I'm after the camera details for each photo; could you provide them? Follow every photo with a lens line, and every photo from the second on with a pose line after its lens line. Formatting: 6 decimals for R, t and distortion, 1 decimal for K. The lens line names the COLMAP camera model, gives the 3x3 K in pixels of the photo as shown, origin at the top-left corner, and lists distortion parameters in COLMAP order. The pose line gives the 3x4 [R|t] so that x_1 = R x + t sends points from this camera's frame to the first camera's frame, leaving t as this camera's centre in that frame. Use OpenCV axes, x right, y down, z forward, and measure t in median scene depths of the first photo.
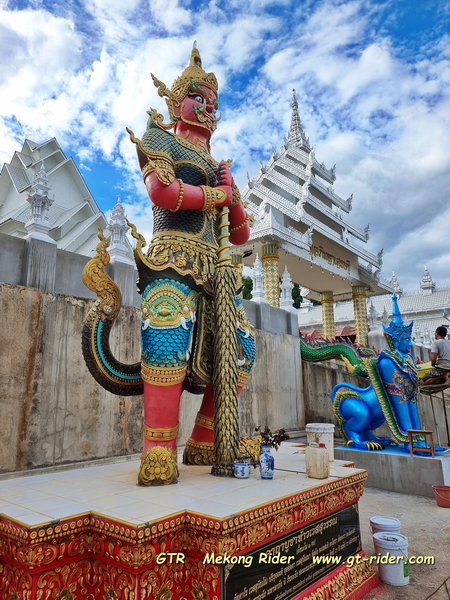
lens RADIAL K [[419.7, 0, 212.4], [0, 419.7, 300.8], [0, 0, 1]] dist [0.058434, -0.011809]
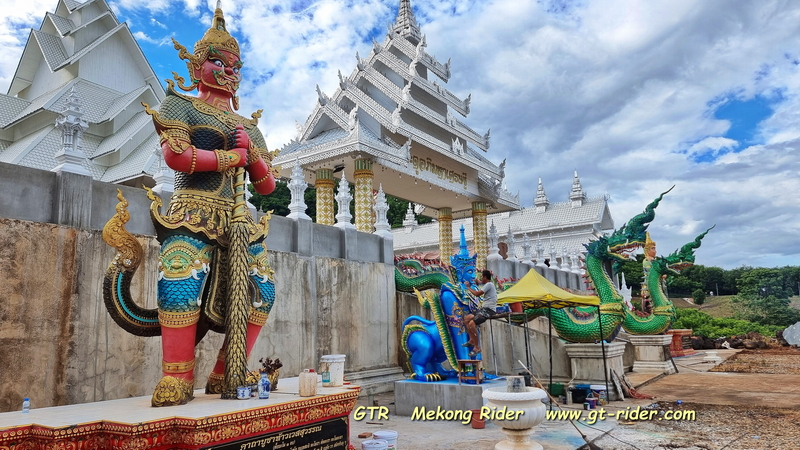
lens RADIAL K [[558.2, 0, 399.2], [0, 558.2, 239.5], [0, 0, 1]] dist [0.051047, -0.020405]
pose [[0.994105, -0.006555, 0.108226, 0.181509], [0.000179, 0.998269, 0.058814, -0.075039], [-0.108424, -0.058448, 0.992385, -0.339853]]
